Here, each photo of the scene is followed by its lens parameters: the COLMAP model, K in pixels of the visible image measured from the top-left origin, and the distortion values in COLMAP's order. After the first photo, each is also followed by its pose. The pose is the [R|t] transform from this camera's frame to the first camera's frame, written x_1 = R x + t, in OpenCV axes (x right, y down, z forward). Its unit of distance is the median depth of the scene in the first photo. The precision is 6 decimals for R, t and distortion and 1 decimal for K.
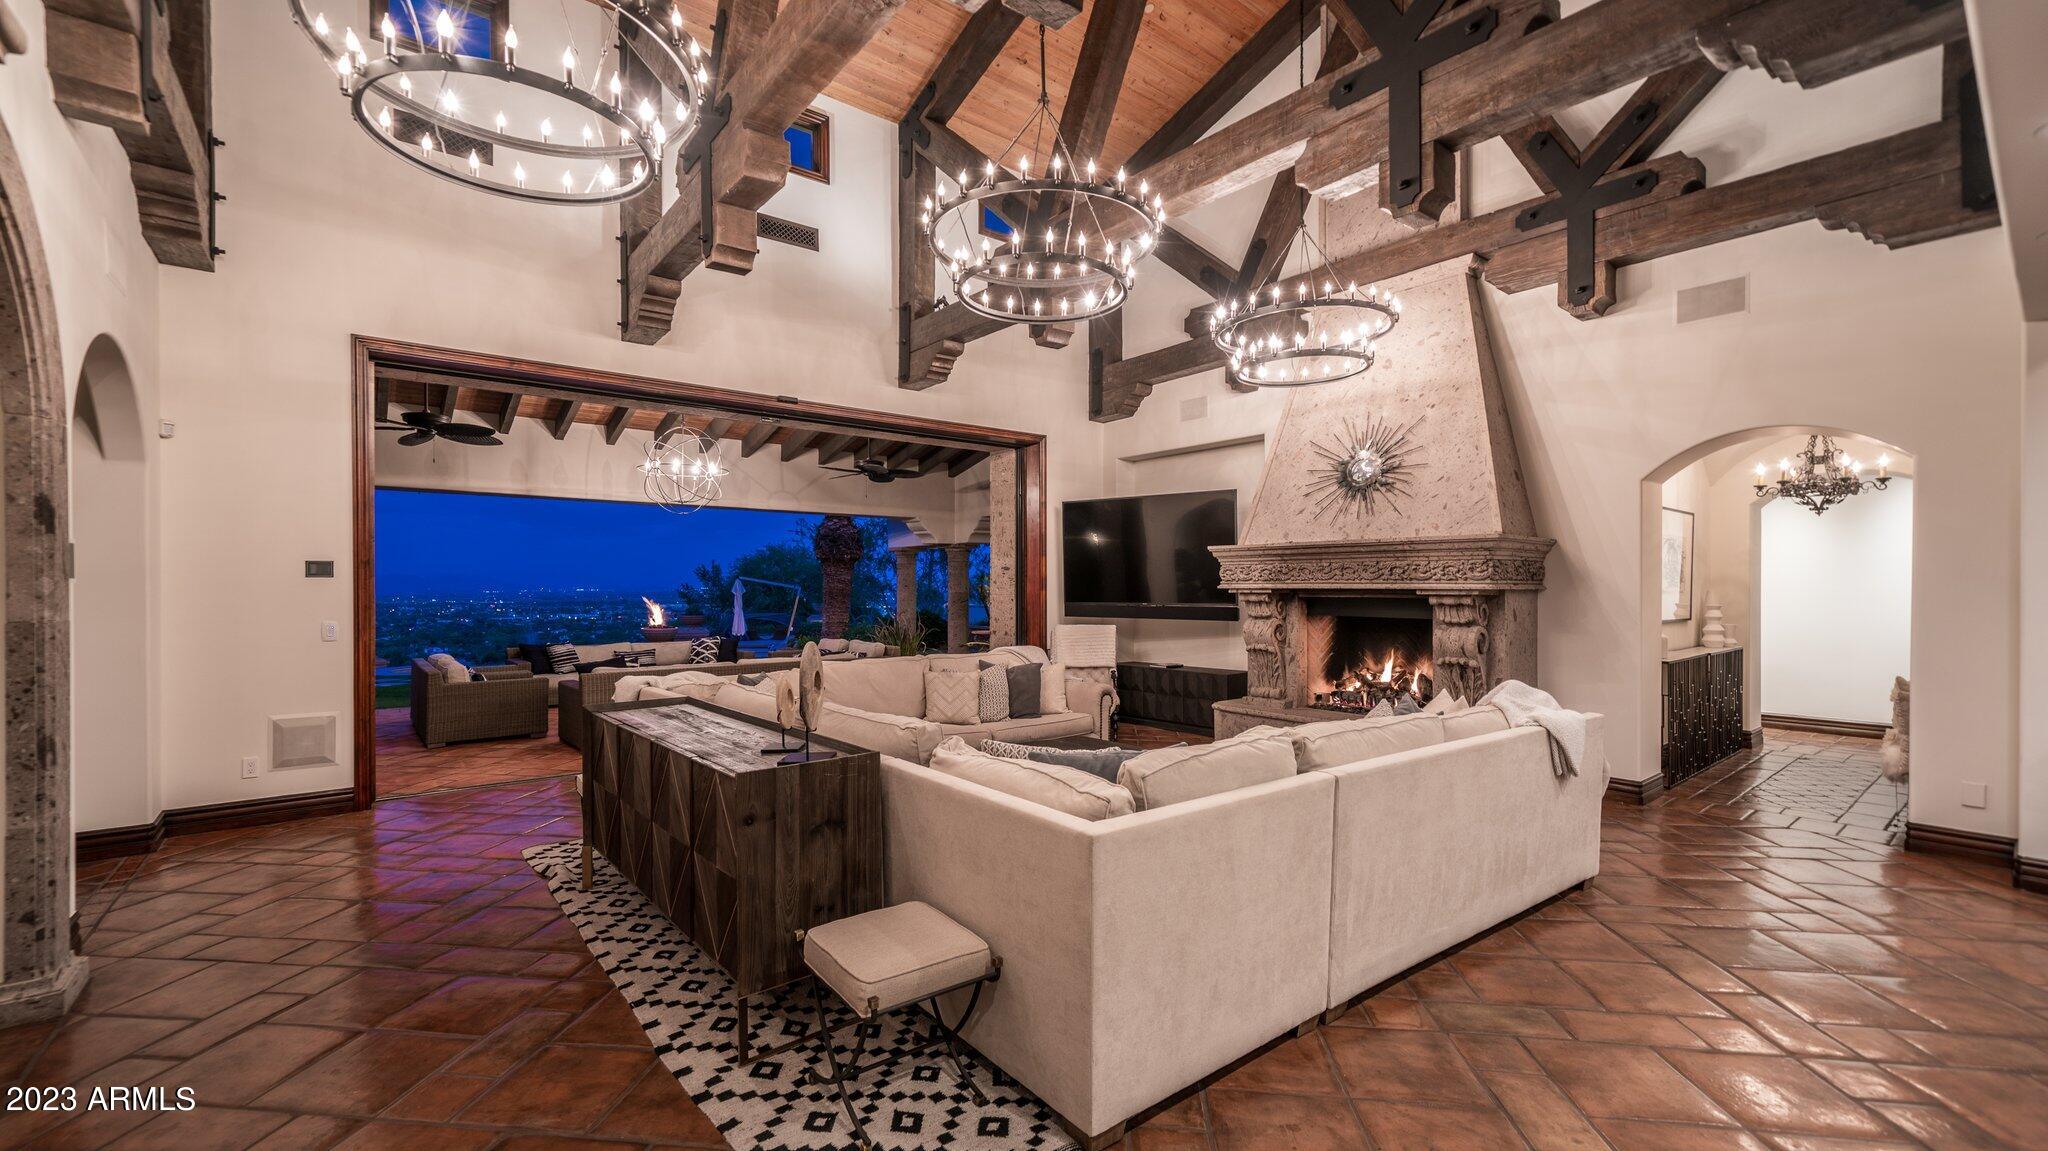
lens RADIAL K [[816.2, 0, 1024.4], [0, 816.2, 590.6], [0, 0, 1]] dist [-0.000455, 0.000084]
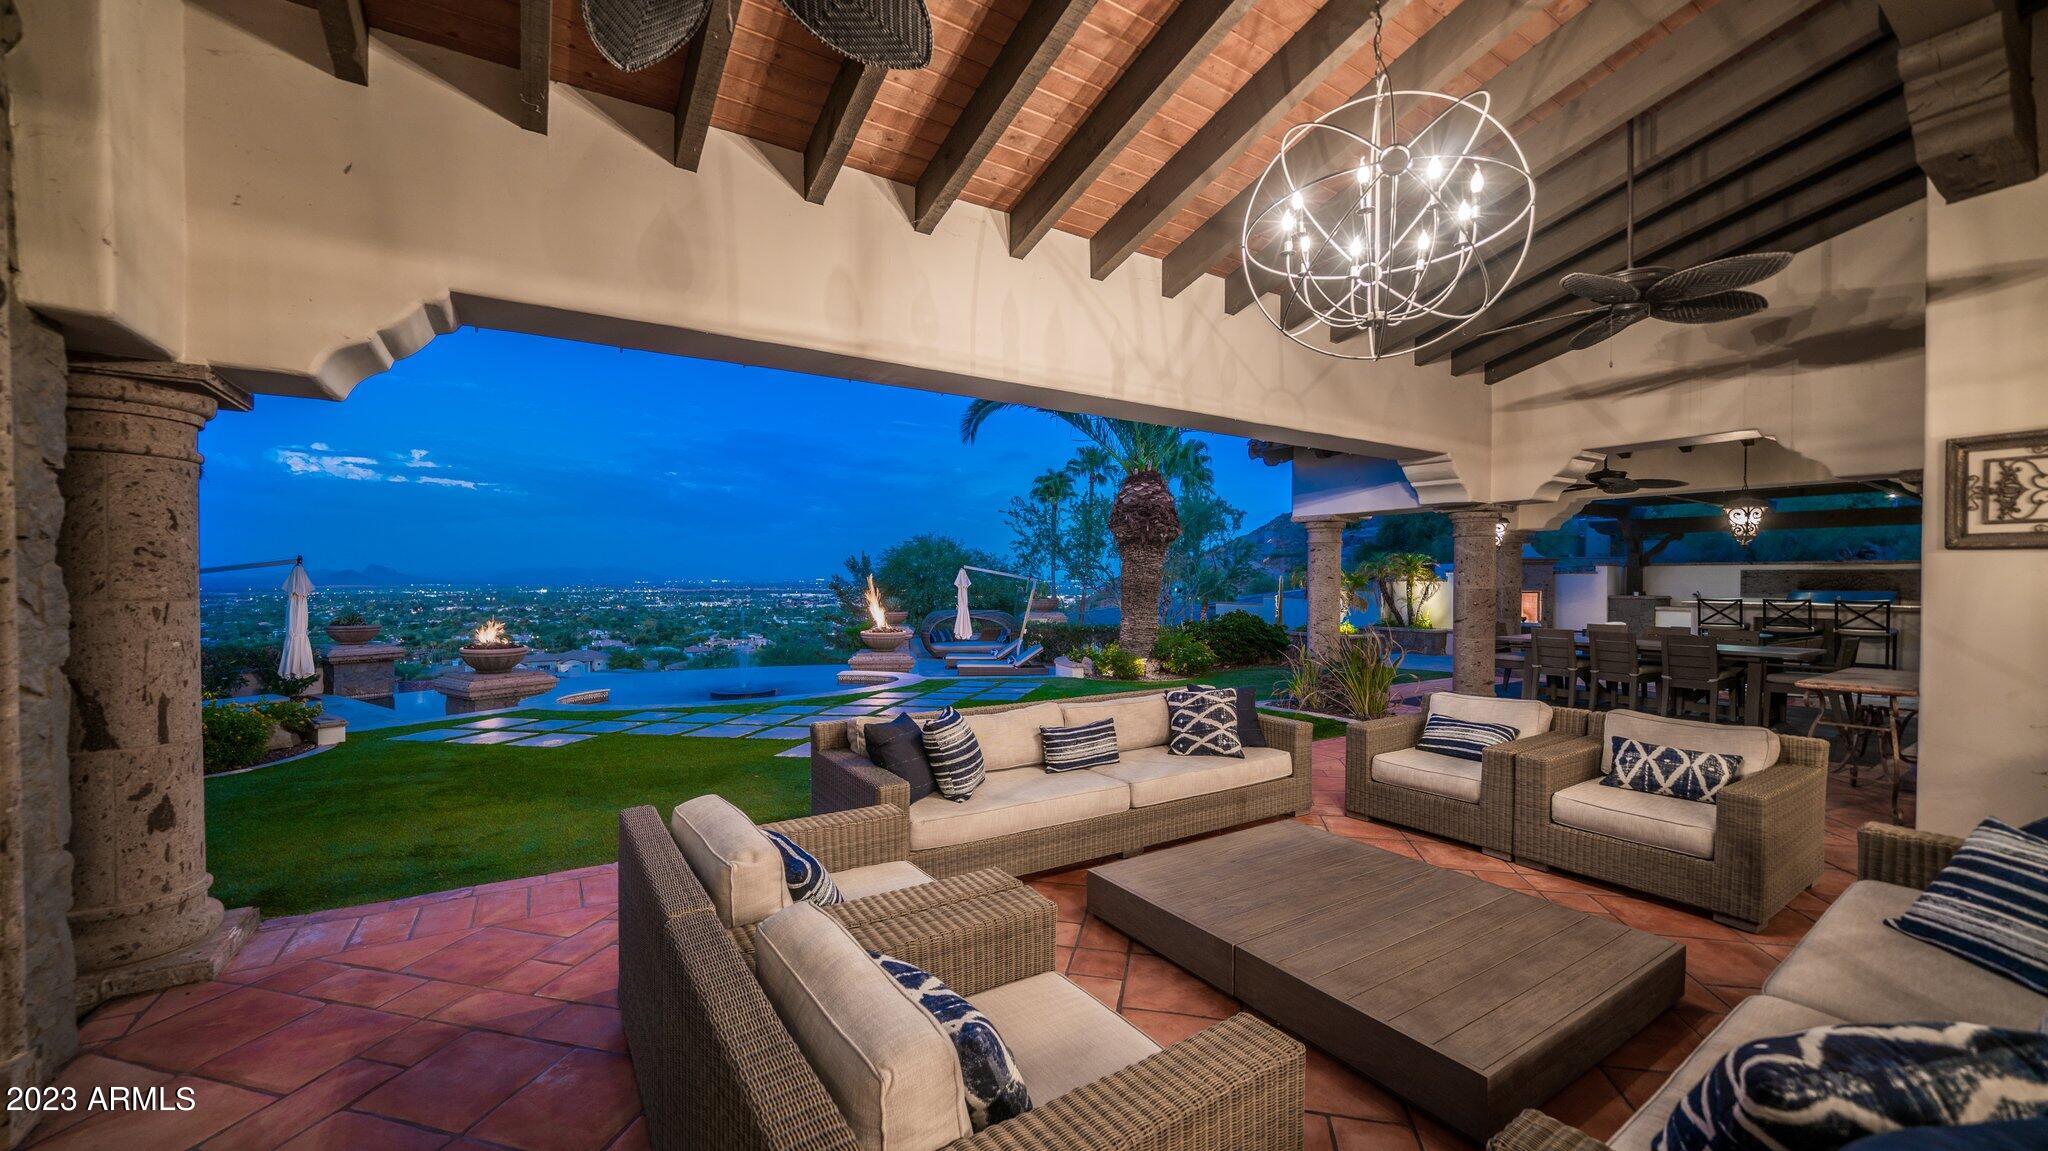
lens RADIAL K [[741.4, 0, 1024.0], [0, 741.4, 575.5], [0, 0, 1]] dist [-0.013169, 0.000065]
pose [[0.994888, 0.002922, -0.100946, -0.288934], [-0.003920, 0.999945, -0.009697, -0.000830], [0.100912, 0.010043, 0.994845, 0.375692]]
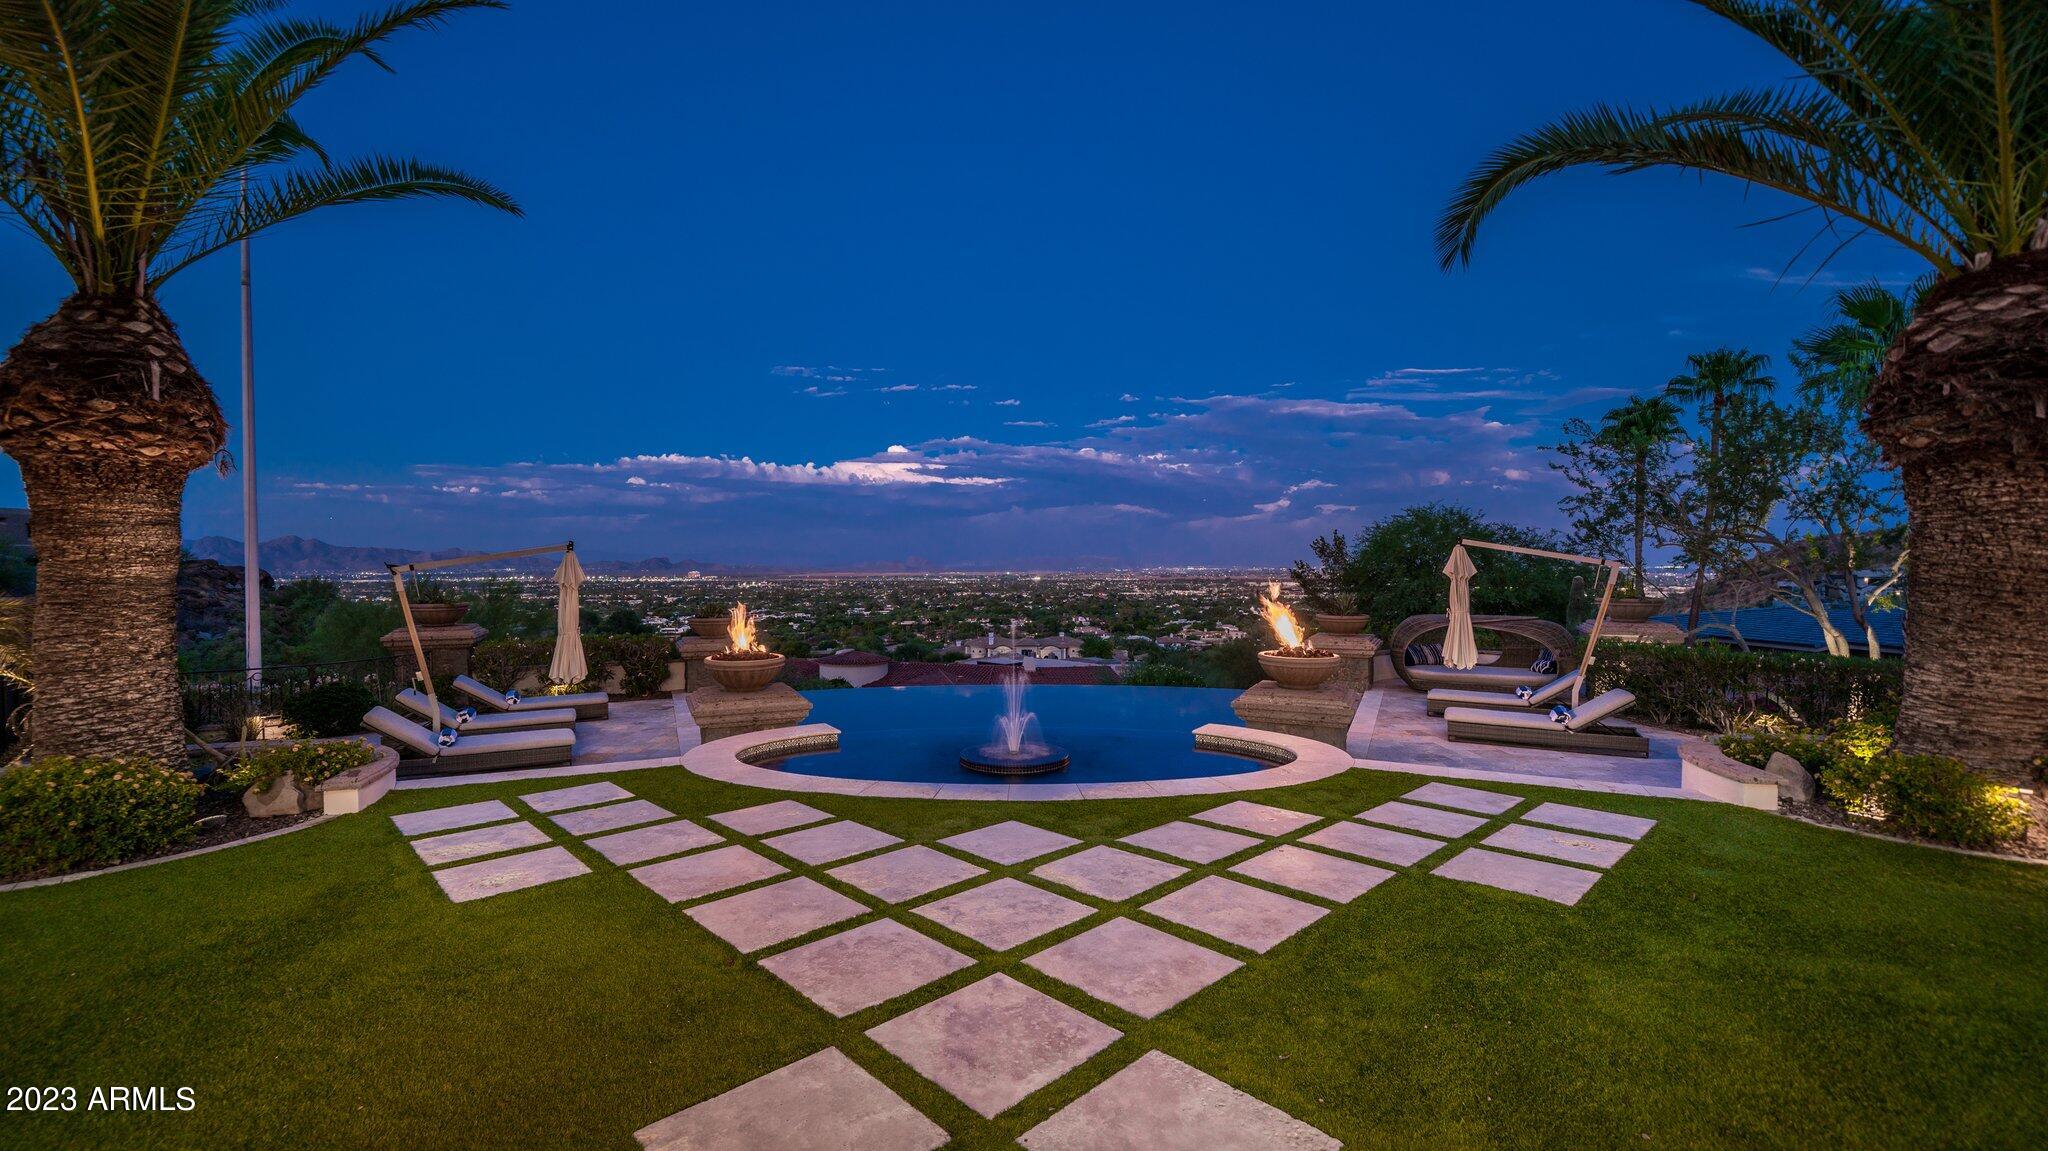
lens RADIAL K [[816.2, 0, 1024.4], [0, 816.2, 590.6], [0, 0, 1]] dist [-0.000455, 0.000084]
pose [[0.764760, 0.017740, -0.644071, -0.321475], [-0.000956, 0.999651, 0.026399, -0.000780], [0.644315, -0.019573, 0.764510, 0.648268]]
